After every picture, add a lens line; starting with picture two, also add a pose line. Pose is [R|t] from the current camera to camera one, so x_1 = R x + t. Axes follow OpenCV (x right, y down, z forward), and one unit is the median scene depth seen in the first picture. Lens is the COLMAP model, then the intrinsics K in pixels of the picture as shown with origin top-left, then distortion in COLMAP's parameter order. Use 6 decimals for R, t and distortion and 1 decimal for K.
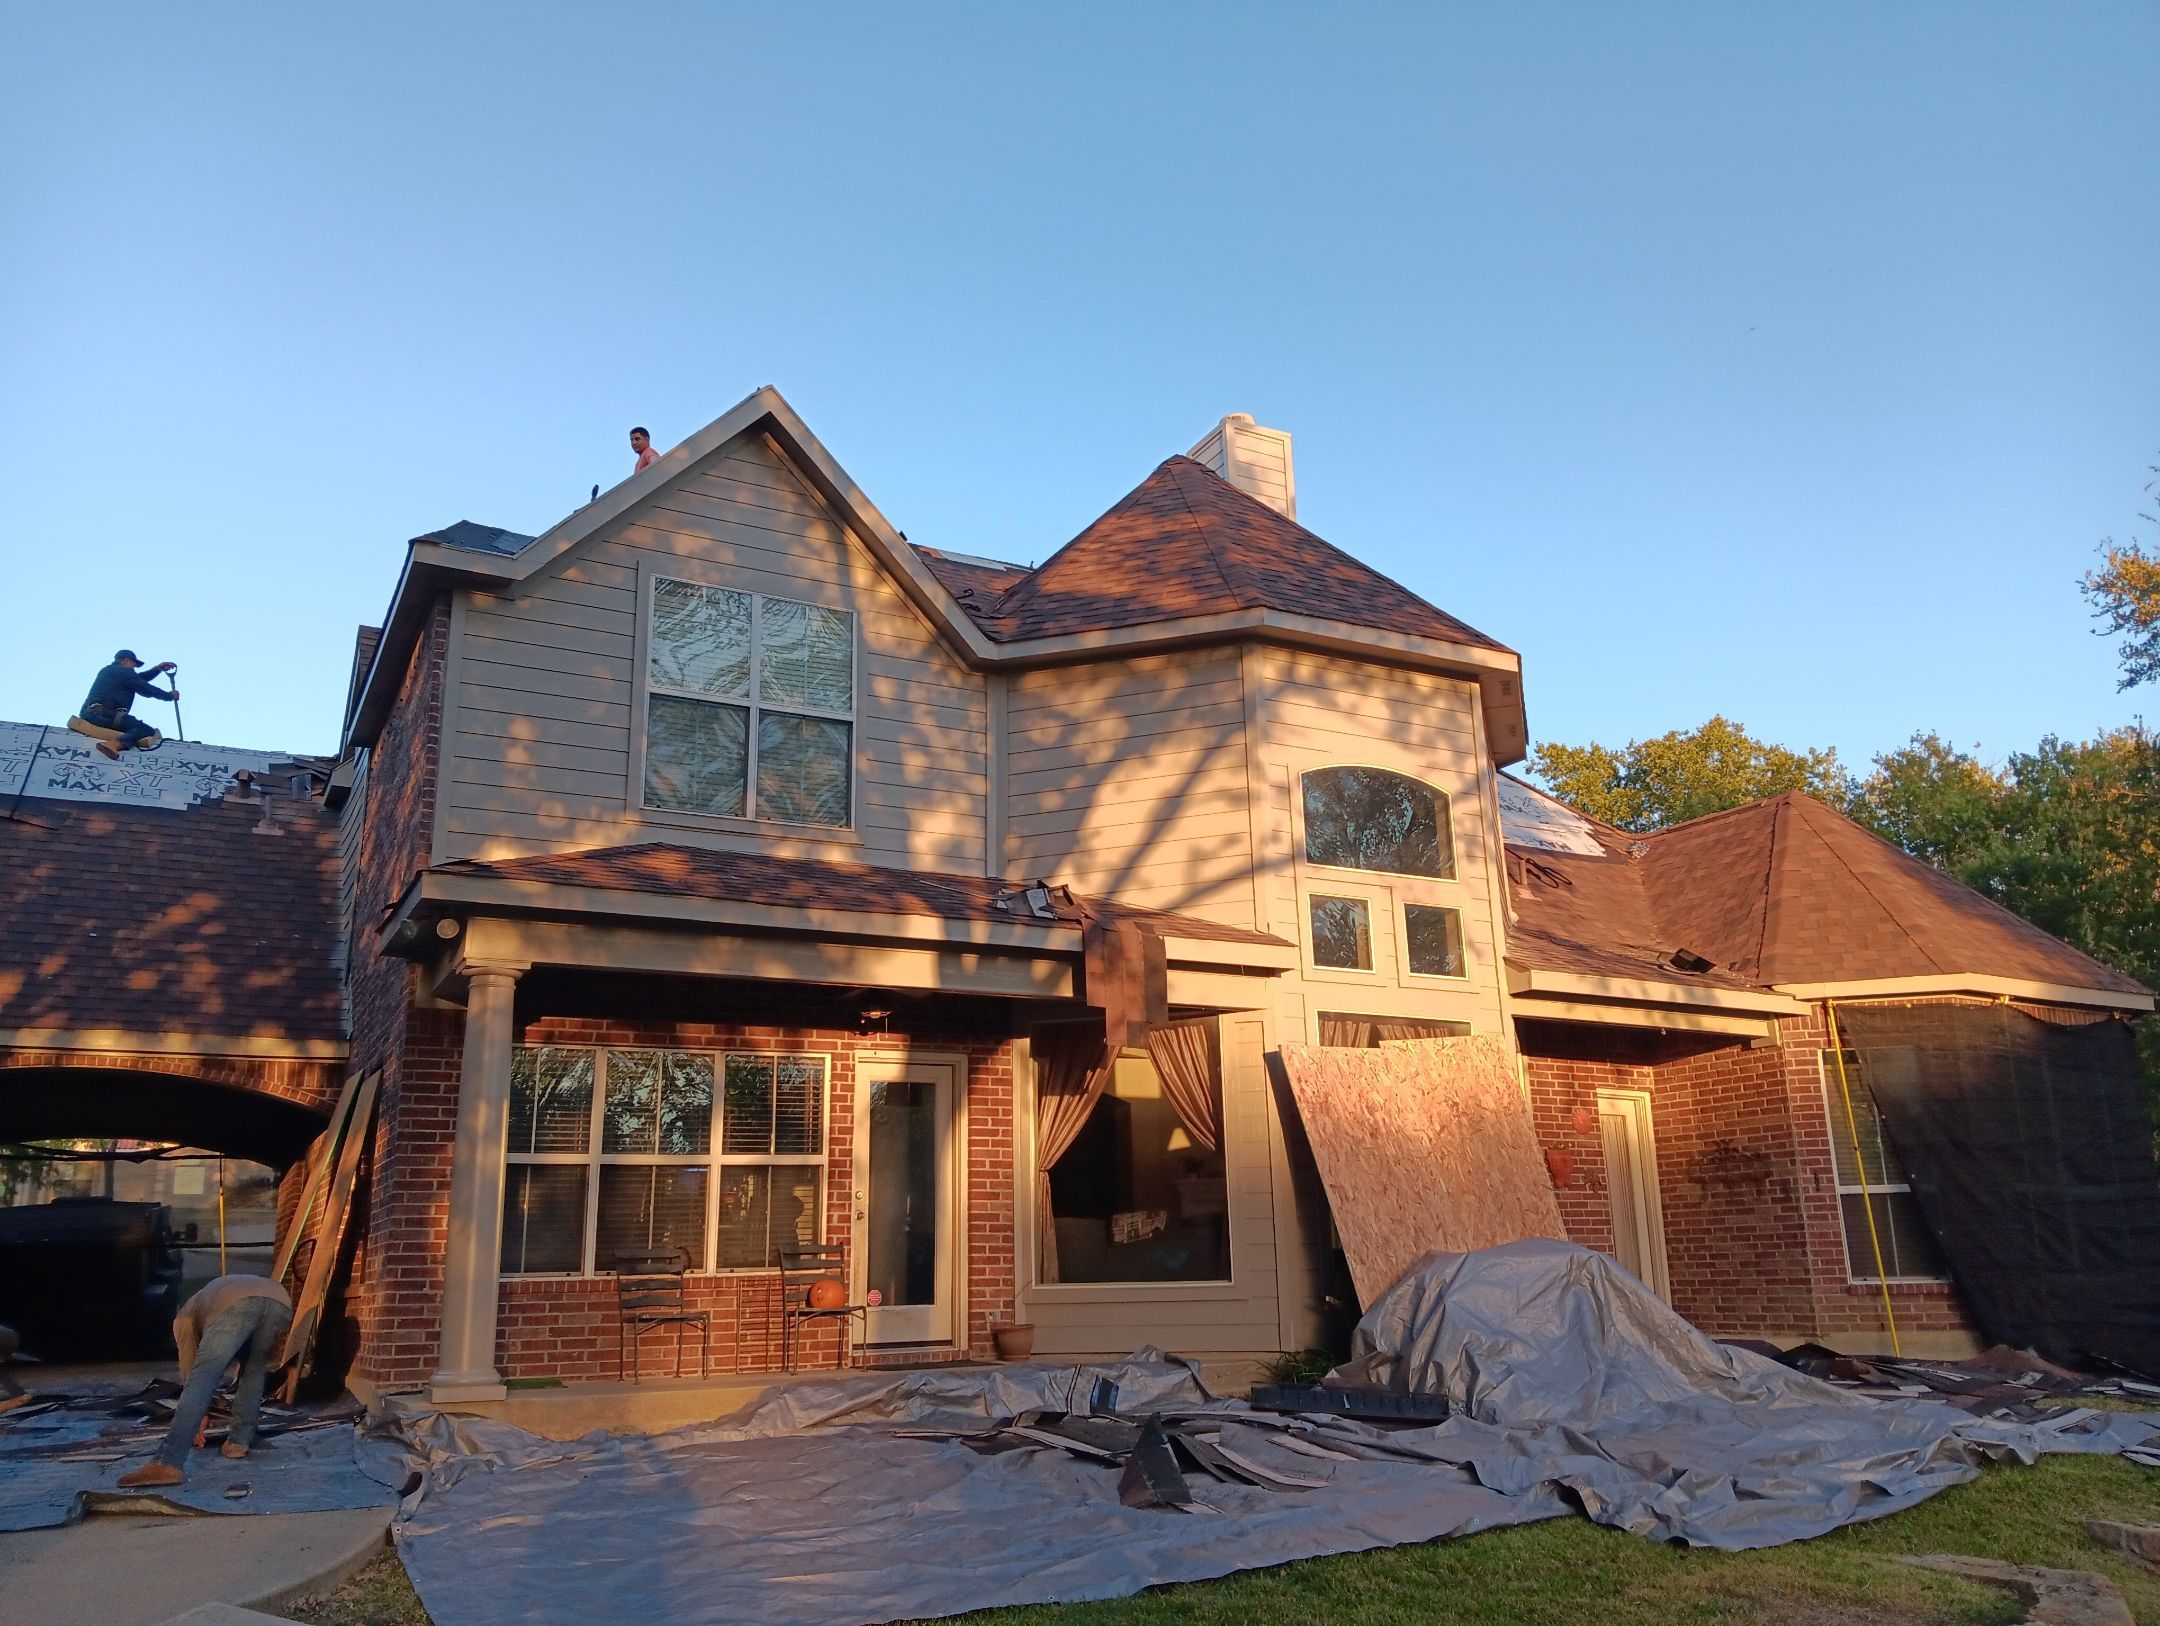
lens RADIAL K [[1665.3, 0, 1071.0], [0, 1665.3, 816.2], [0, 0, 1]] dist [0.087852, -0.147087]
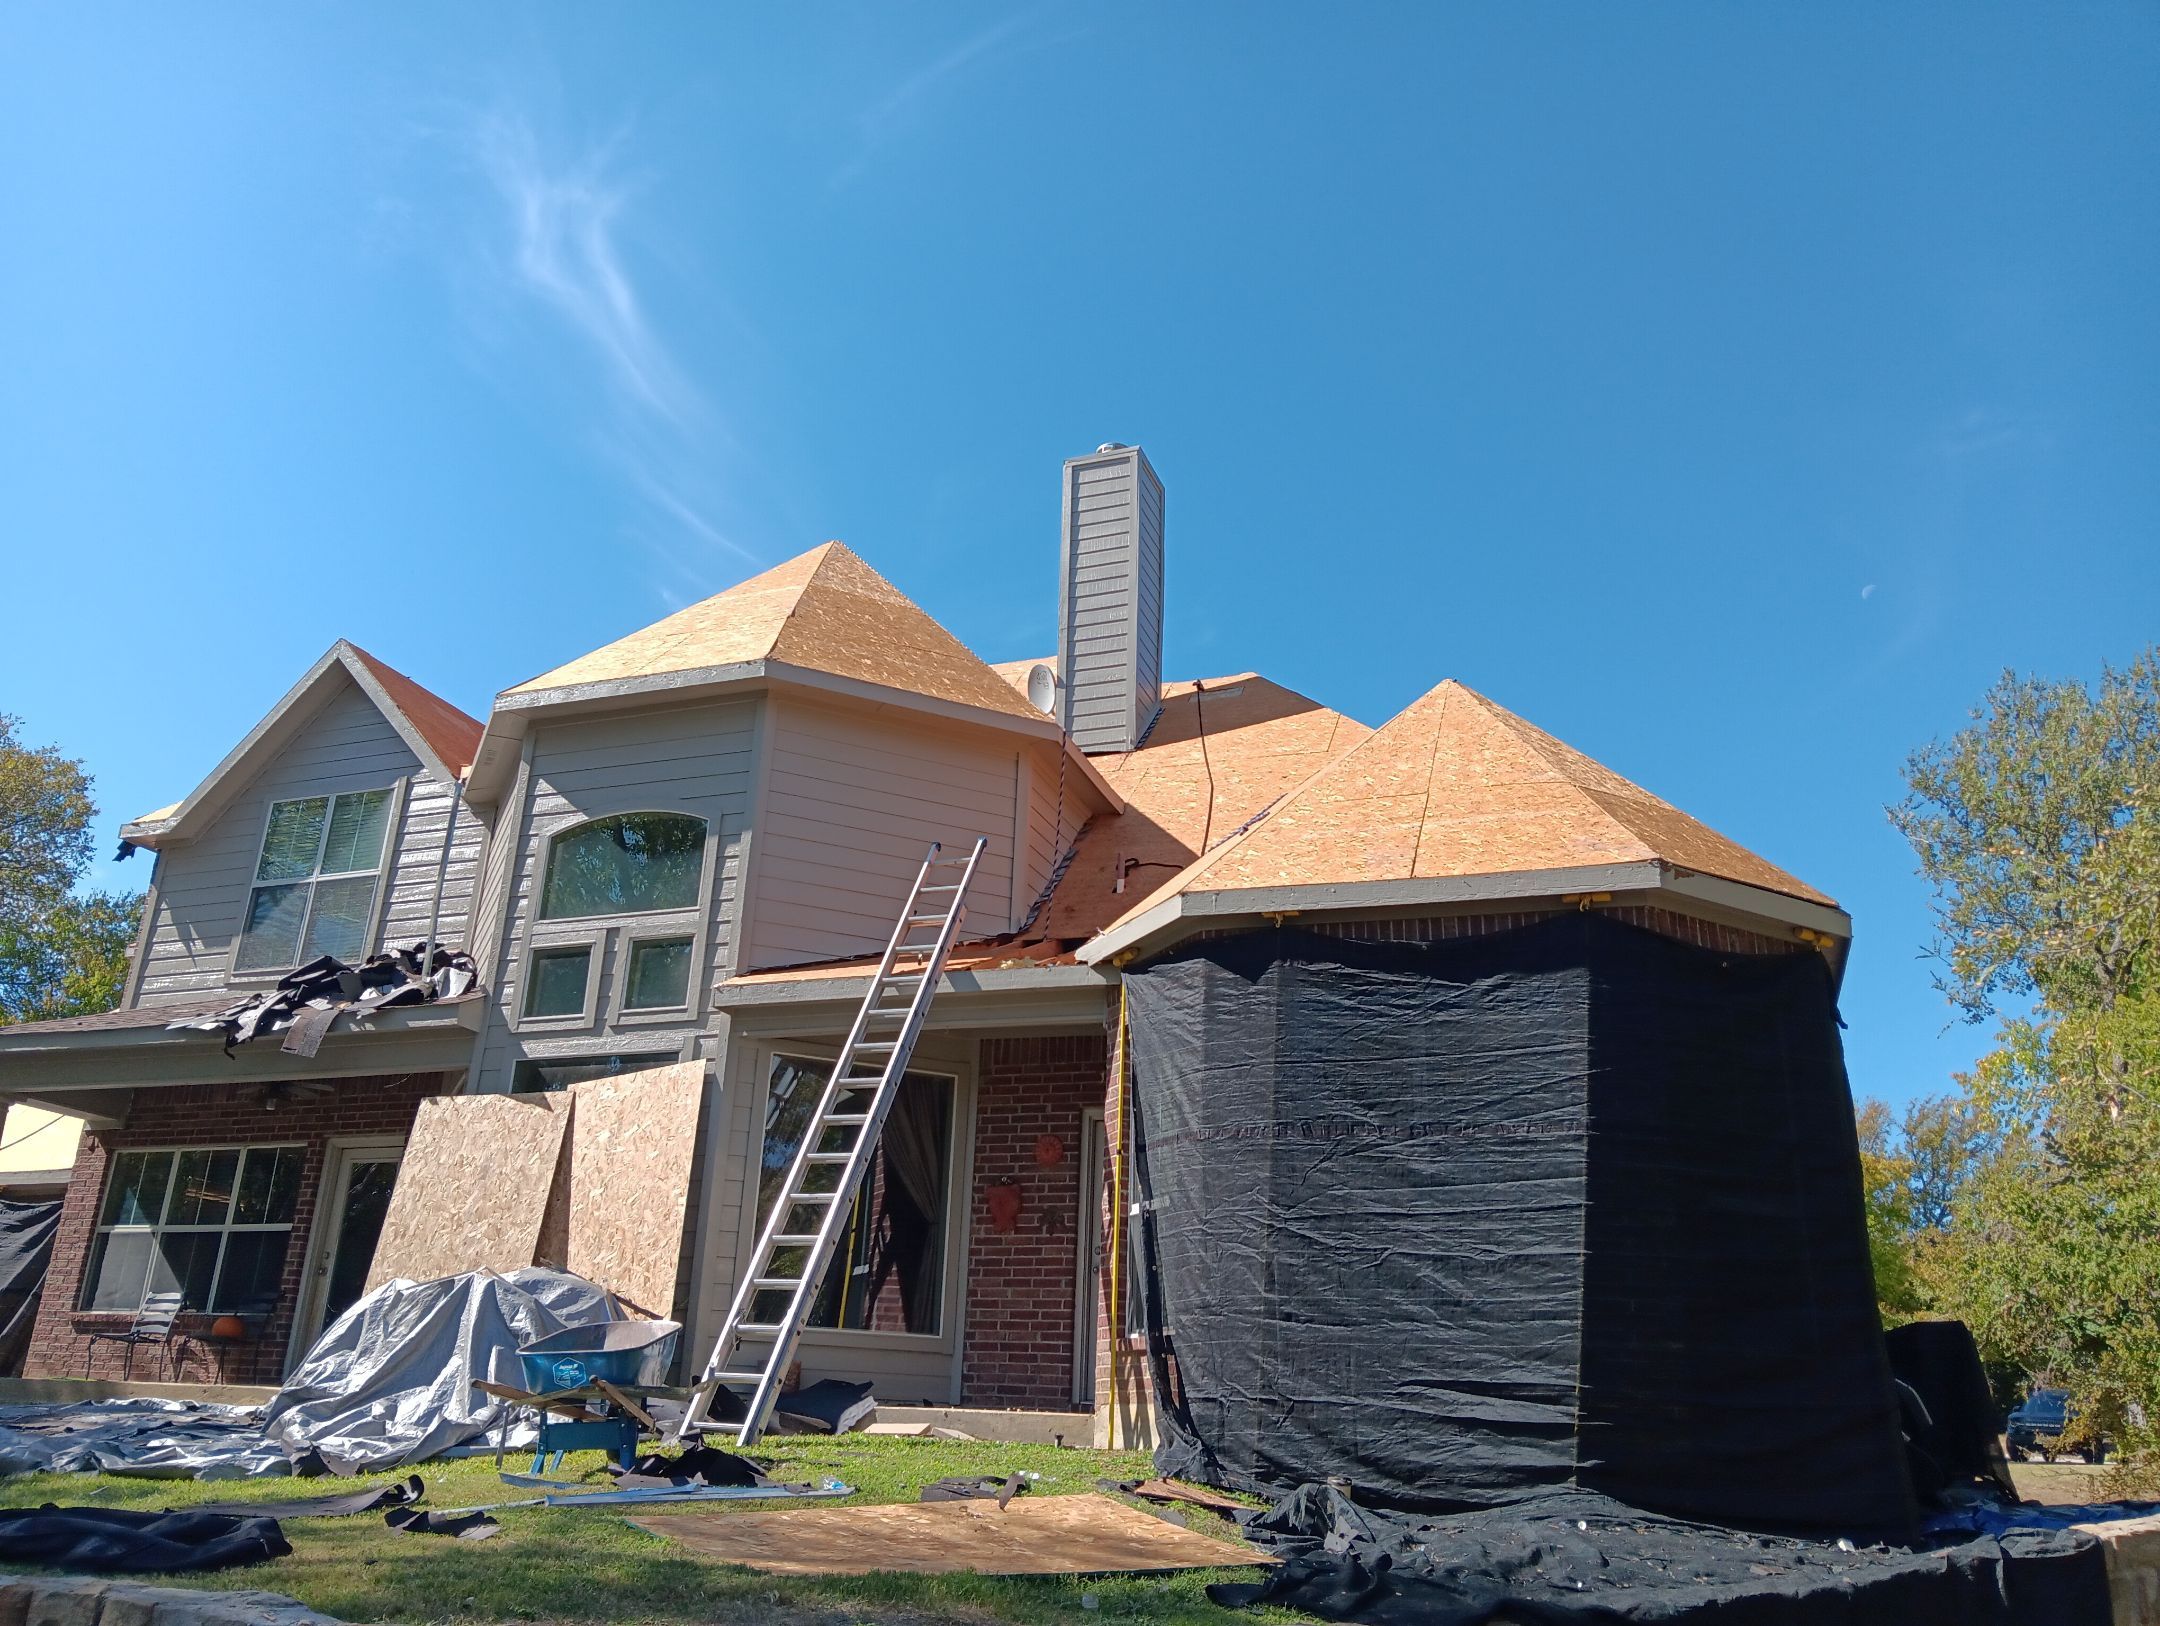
lens RADIAL K [[1648.7, 0, 1091.2], [0, 1648.7, 813.8], [0, 0, 1]] dist [0.106818, -0.234805]
pose [[0.665594, -0.227646, -0.710747, 1.040735], [0.154741, 0.973743, -0.166971, 0.175565], [0.730095, 0.001153, 0.683344, 0.497217]]
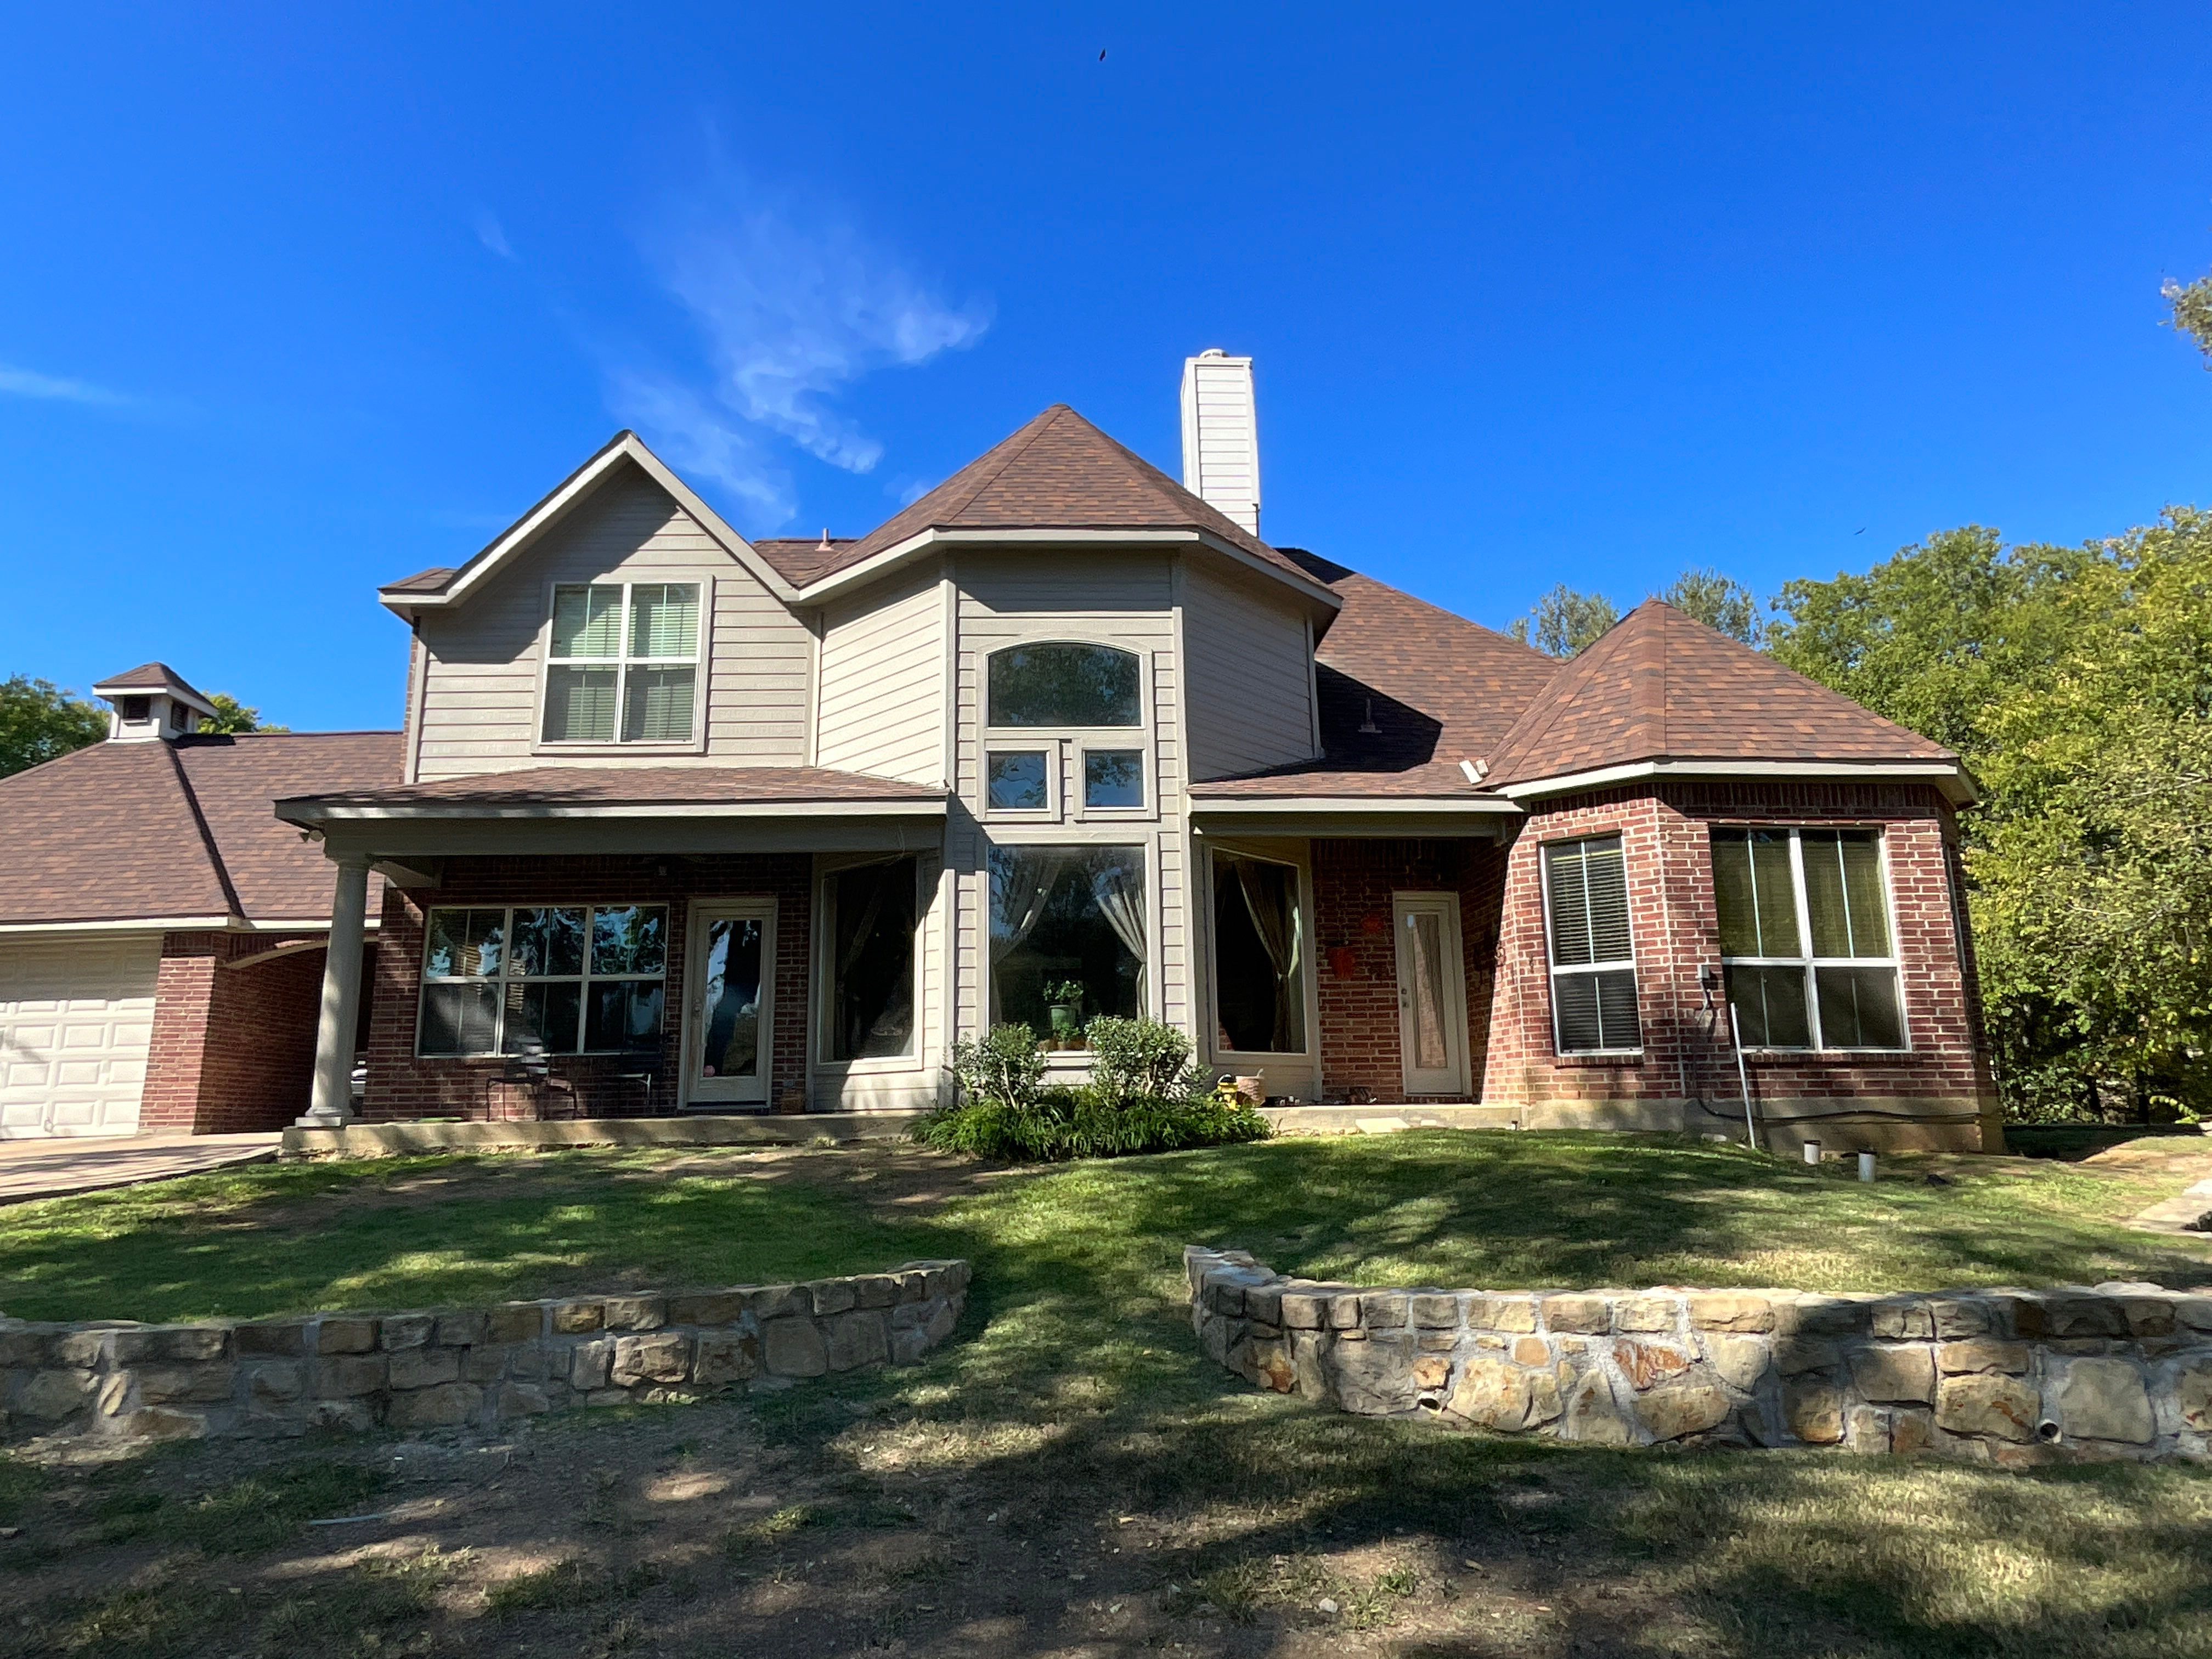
lens RADIAL K [[1296.6, 0, 1093.4], [0, 1296.6, 823.4], [0, 0, 1]] dist [0.000567, -0.000963]
pose [[0.903180, -0.084195, -0.420925, 0.562923], [0.116085, 0.991946, 0.050670, 0.053986], [0.413268, -0.094627, 0.905679, 0.142163]]
